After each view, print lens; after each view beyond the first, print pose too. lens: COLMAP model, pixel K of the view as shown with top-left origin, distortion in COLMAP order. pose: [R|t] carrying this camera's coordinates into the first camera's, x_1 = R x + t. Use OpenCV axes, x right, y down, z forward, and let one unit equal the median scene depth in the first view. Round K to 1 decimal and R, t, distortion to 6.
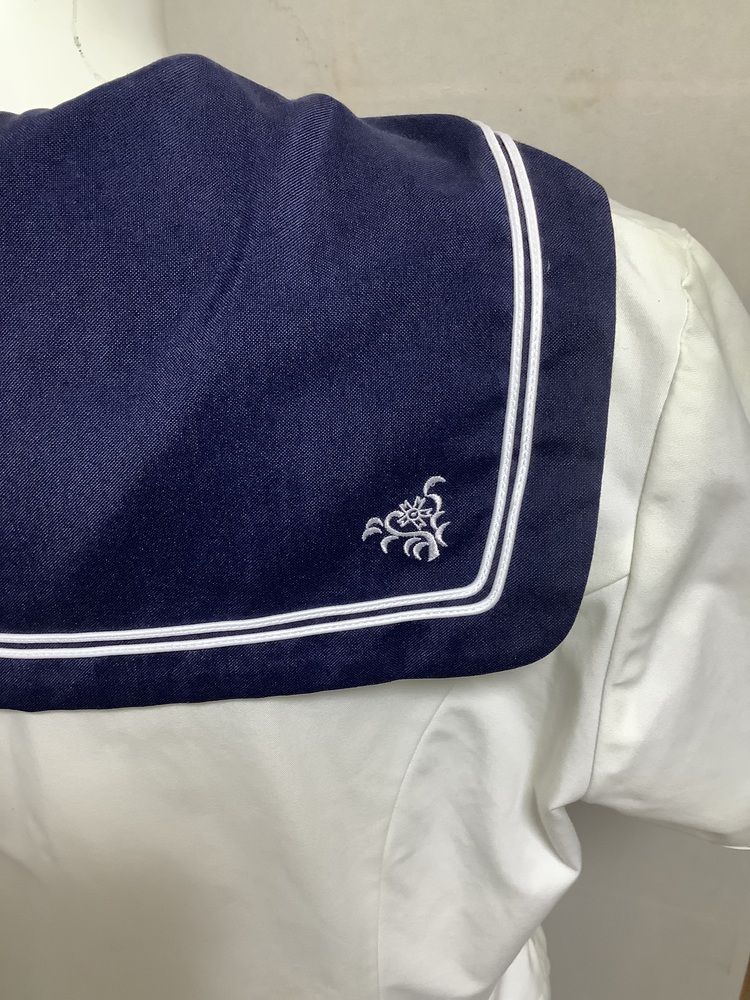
lens RADIAL K [[956.1, 0, 375.0], [0, 956.1, 500.0], [0, 0, 1]] dist [0.124648, -0.325510]
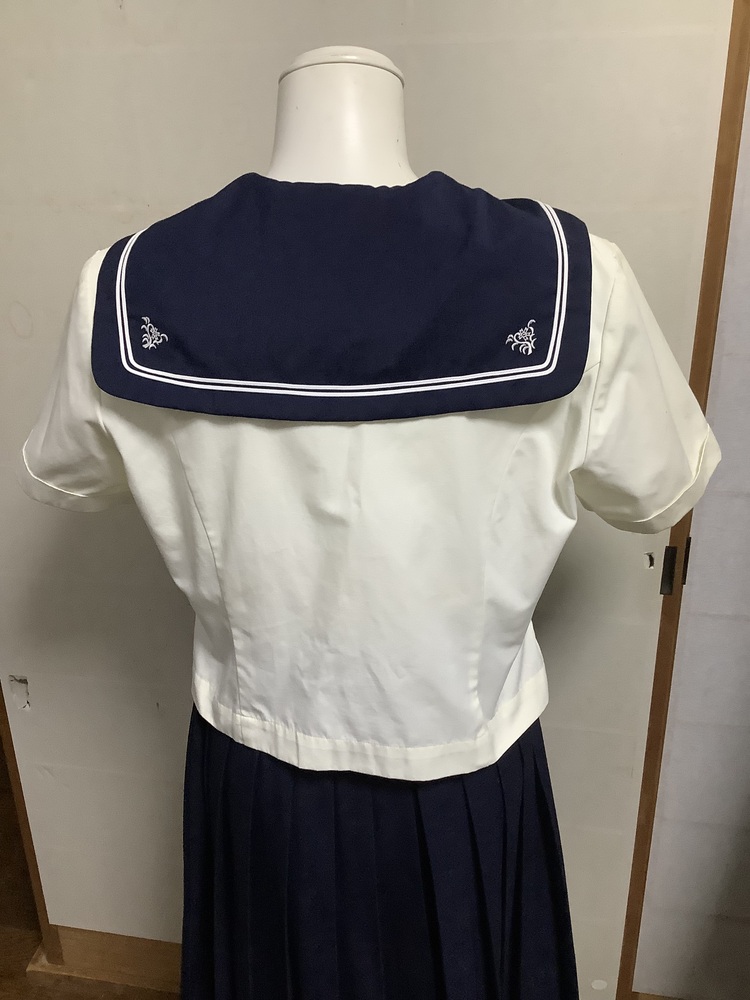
lens RADIAL K [[956.1, 0, 375.0], [0, 956.1, 500.0], [0, 0, 1]] dist [0.124648, -0.325510]
pose [[0.988298, -0.000644, 0.152532, -0.766539], [0.027610, 0.984228, -0.174737, 0.910114], [-0.150013, 0.176904, 0.972729, -1.450438]]
